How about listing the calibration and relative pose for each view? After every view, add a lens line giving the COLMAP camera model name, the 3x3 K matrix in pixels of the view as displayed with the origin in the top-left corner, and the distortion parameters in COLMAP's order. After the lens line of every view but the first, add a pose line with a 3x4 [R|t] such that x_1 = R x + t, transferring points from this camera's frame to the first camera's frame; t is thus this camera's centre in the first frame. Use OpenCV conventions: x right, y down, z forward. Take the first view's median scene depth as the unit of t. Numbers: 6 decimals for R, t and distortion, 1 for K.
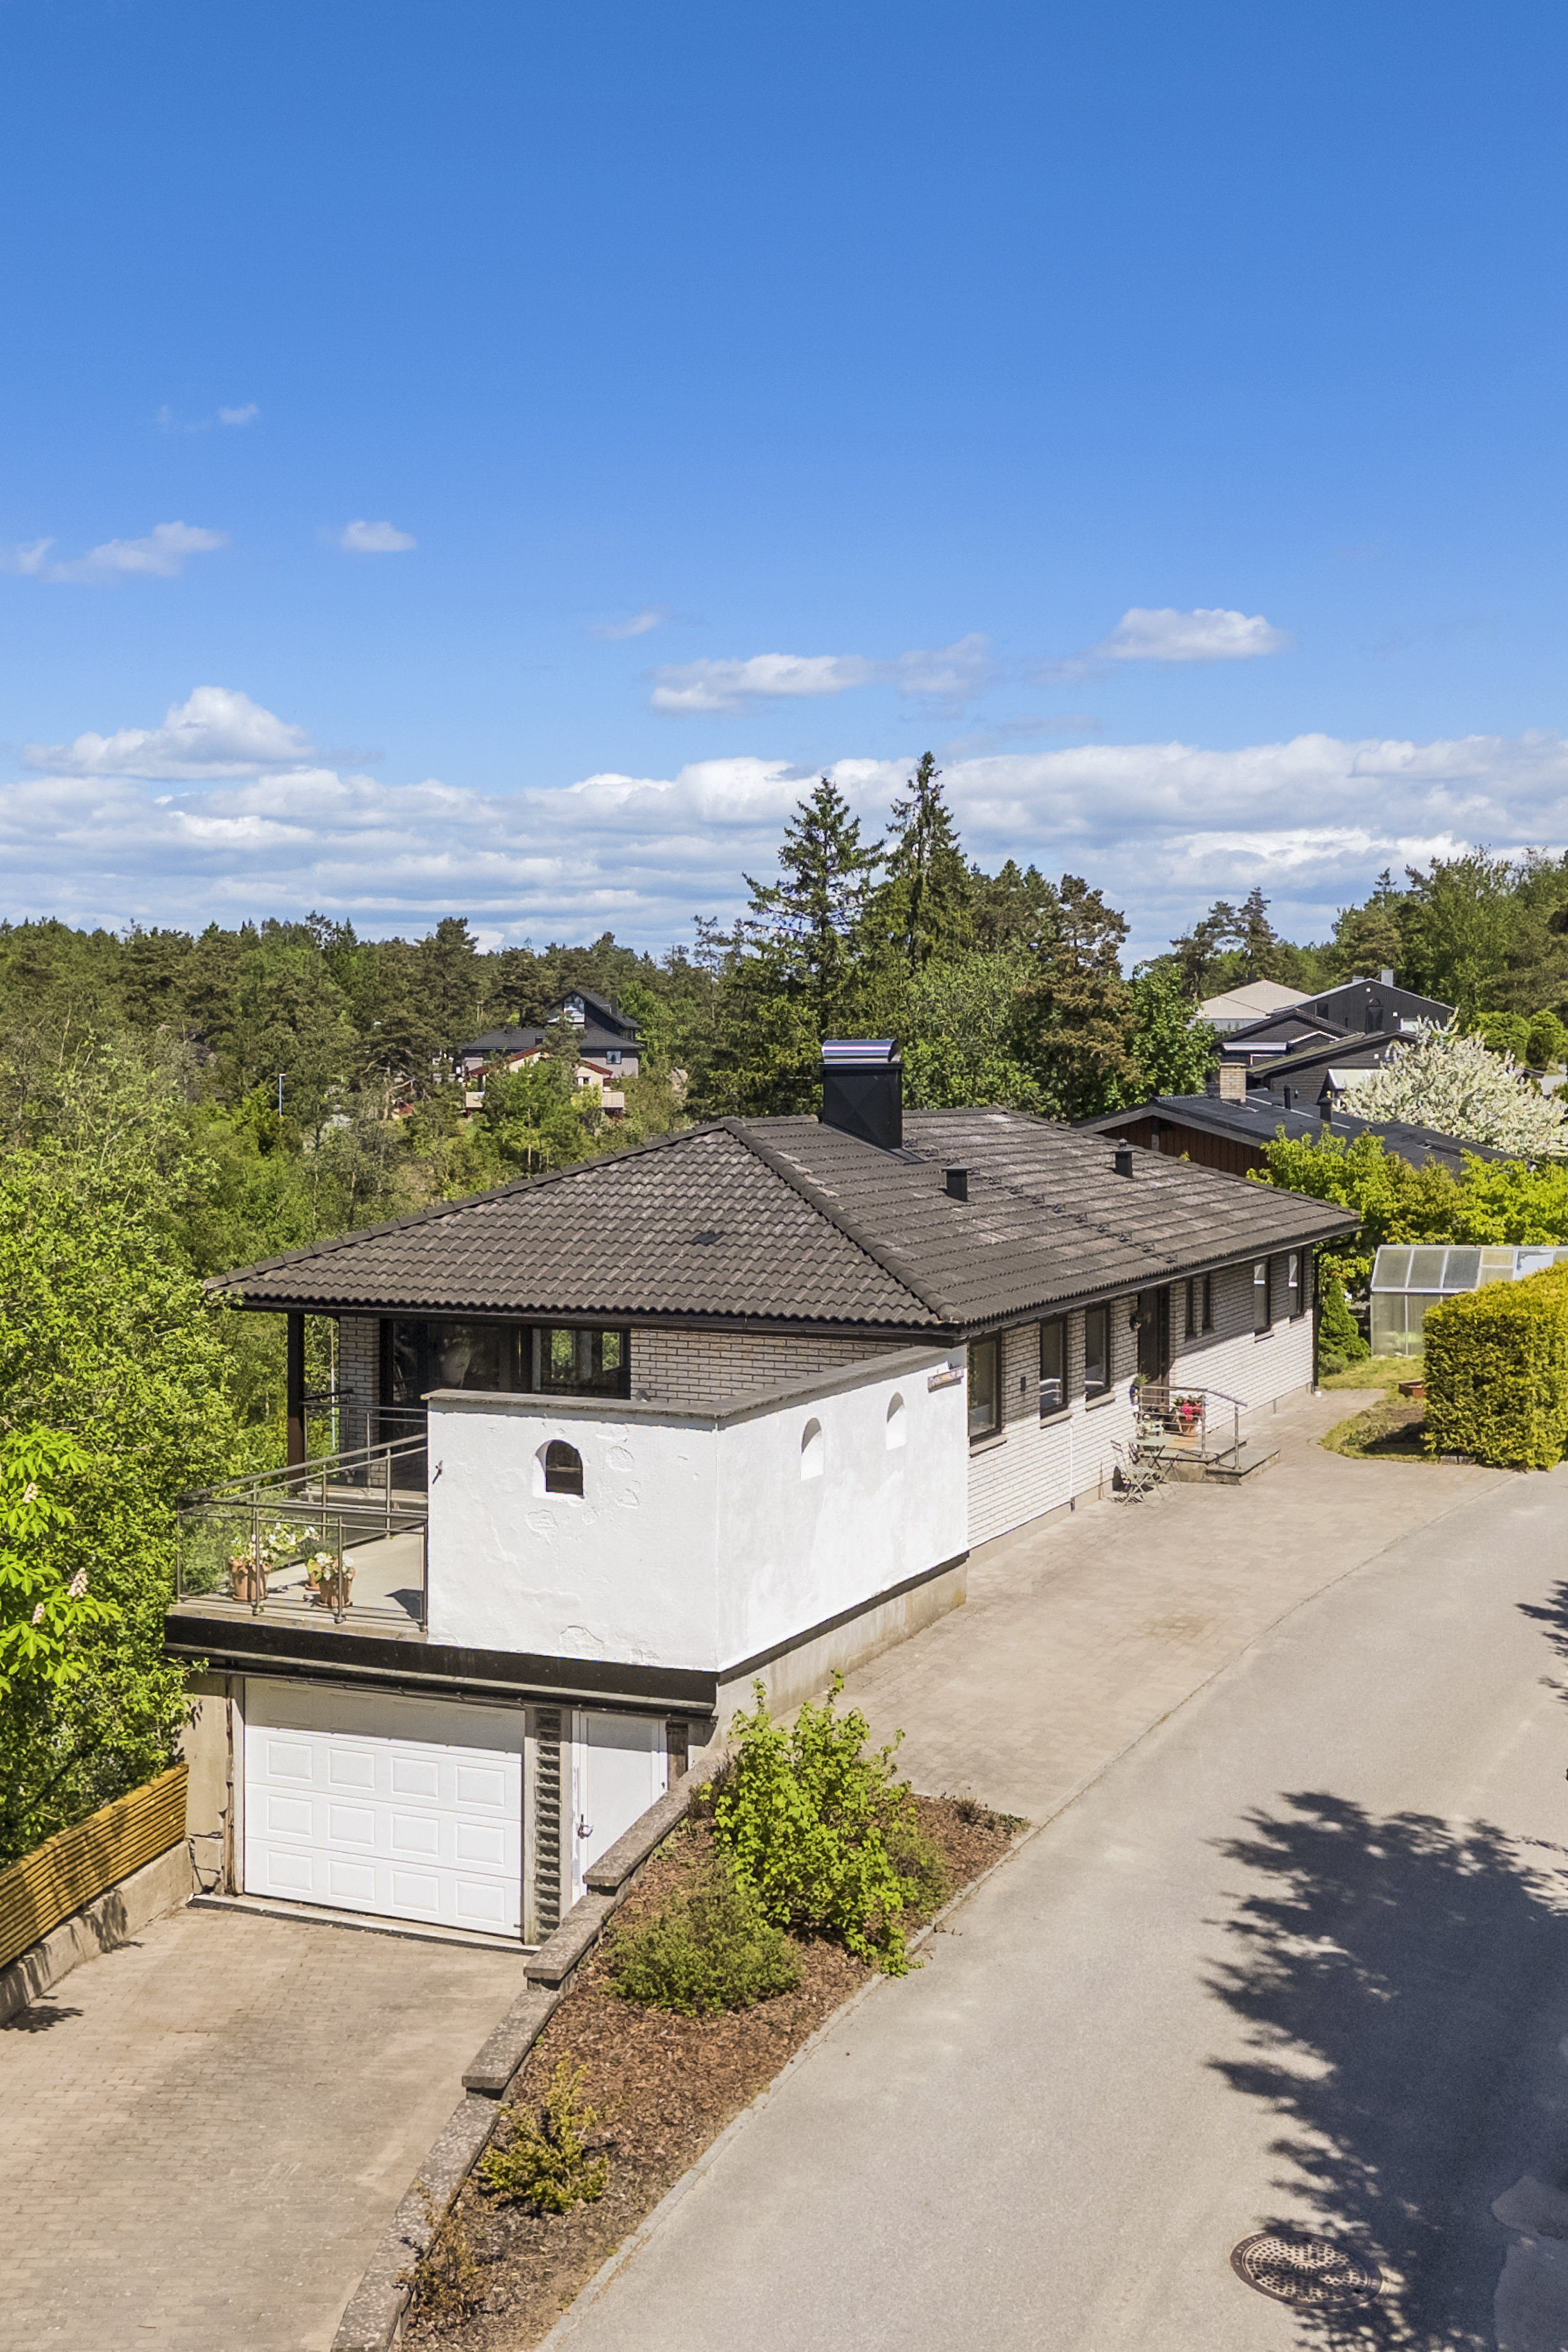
lens RADIAL K [[2415.5, 0, 784.0], [0, 2415.5, 1176.0], [0, 0, 1]] dist [0.086860, -0.187790]
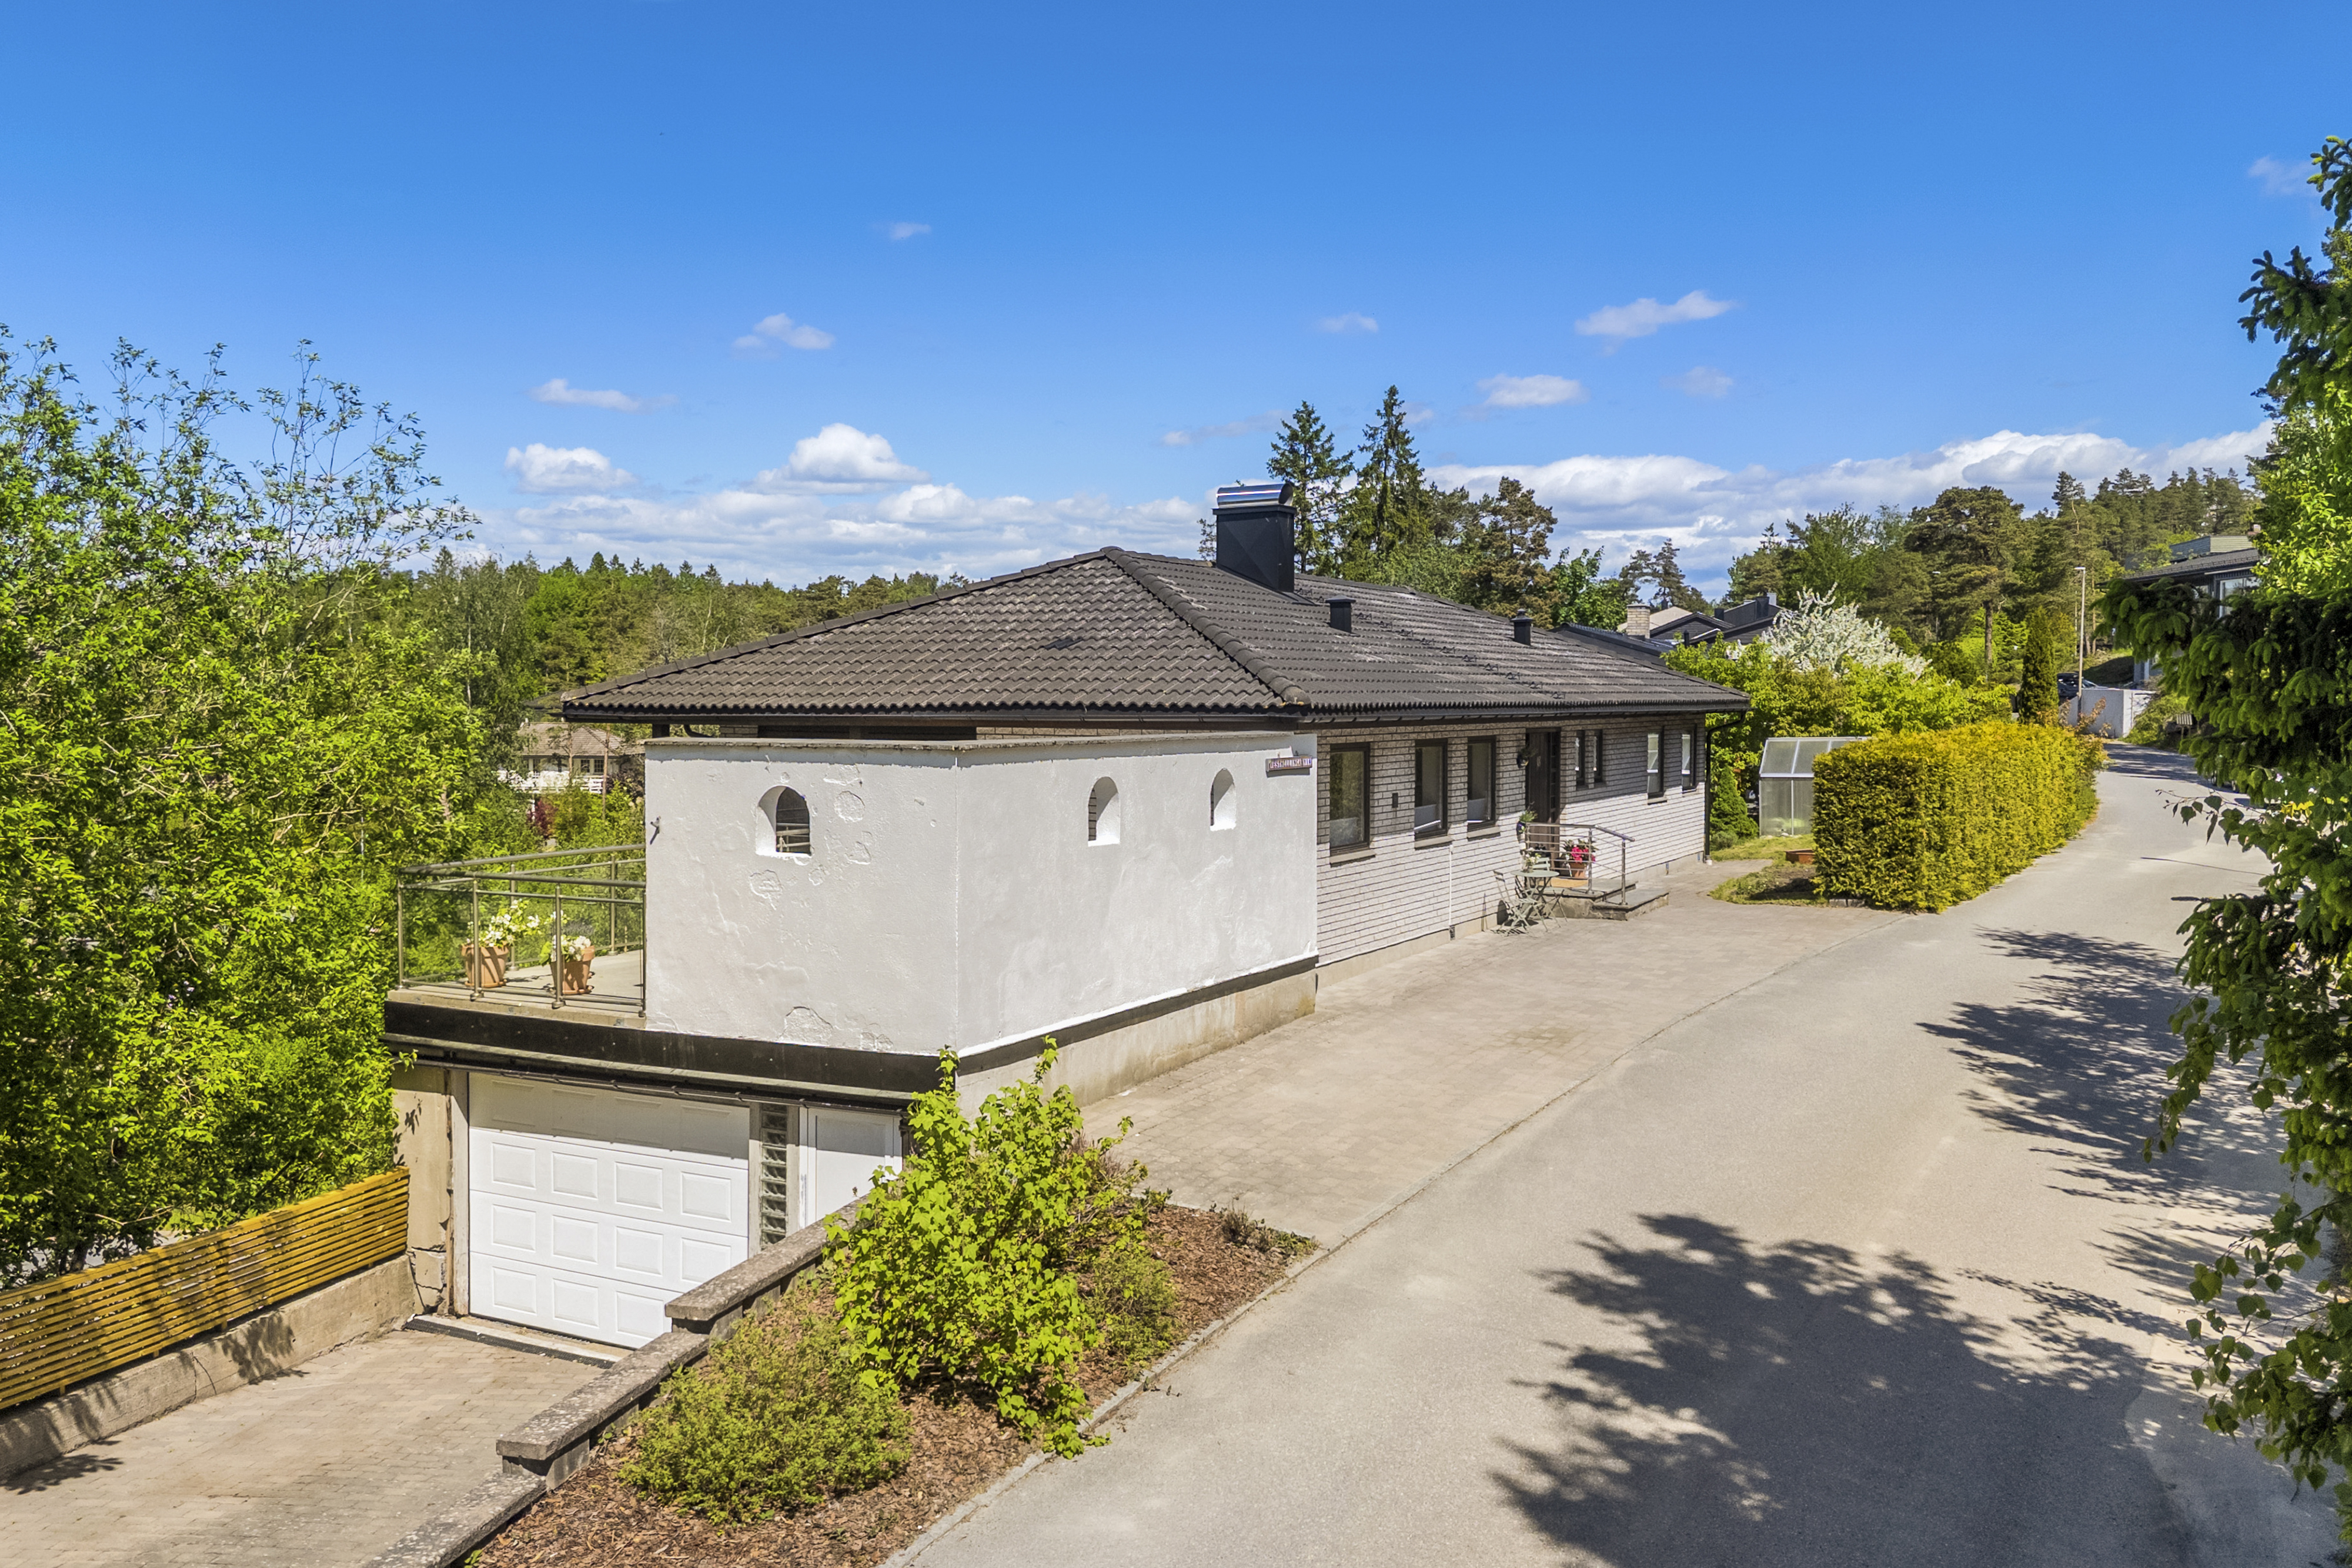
lens RADIAL K [[1649.0, 0, 1257.2], [0, 1649.0, 830.1], [0, 0, 1]] dist [0.044617, -0.029694]
pose [[0.998454, 0.001877, -0.055547, 0.092522], [-0.001522, 0.999978, 0.006440, 0.107857], [0.055558, -0.006346, 0.998435, 0.390164]]
